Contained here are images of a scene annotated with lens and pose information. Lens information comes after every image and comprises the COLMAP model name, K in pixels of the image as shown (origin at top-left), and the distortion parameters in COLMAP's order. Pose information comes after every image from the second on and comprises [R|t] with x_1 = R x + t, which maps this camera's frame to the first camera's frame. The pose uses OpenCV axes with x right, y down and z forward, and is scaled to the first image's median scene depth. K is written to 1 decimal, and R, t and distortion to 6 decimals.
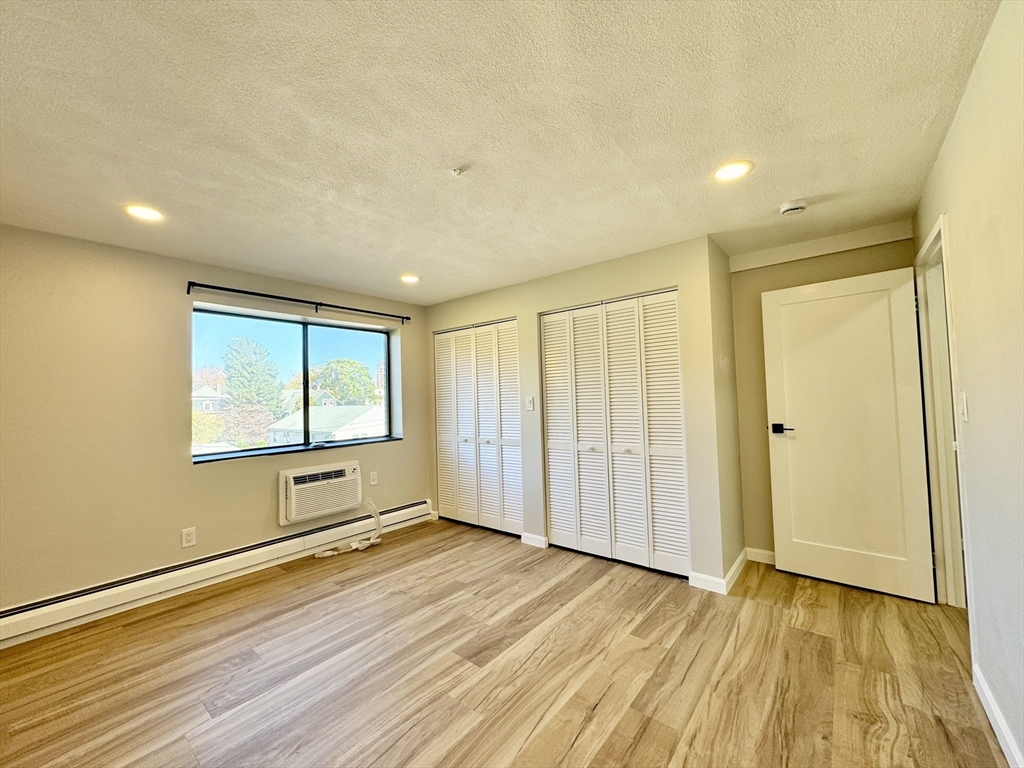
lens RADIAL K [[408.3, 0, 514.2], [0, 408.3, 391.1], [0, 0, 1]] dist [-0.004031, 0.000448]
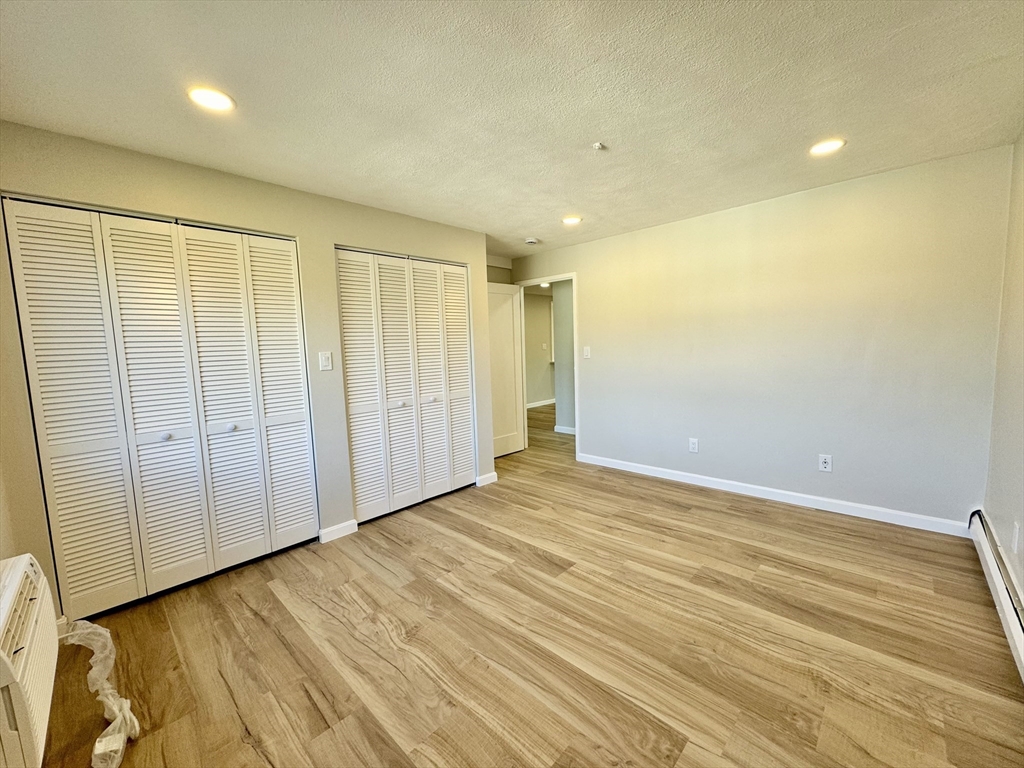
lens RADIAL K [[408.3, 0, 514.0], [0, 408.3, 383.1], [0, 0, 1]] dist [-0.004031, 0.000448]
pose [[0.077247, -0.067387, 0.994732, -0.915670], [0.012483, 0.997700, 0.066619, 0.033396], [-0.996934, 0.007272, 0.077910, 0.771040]]
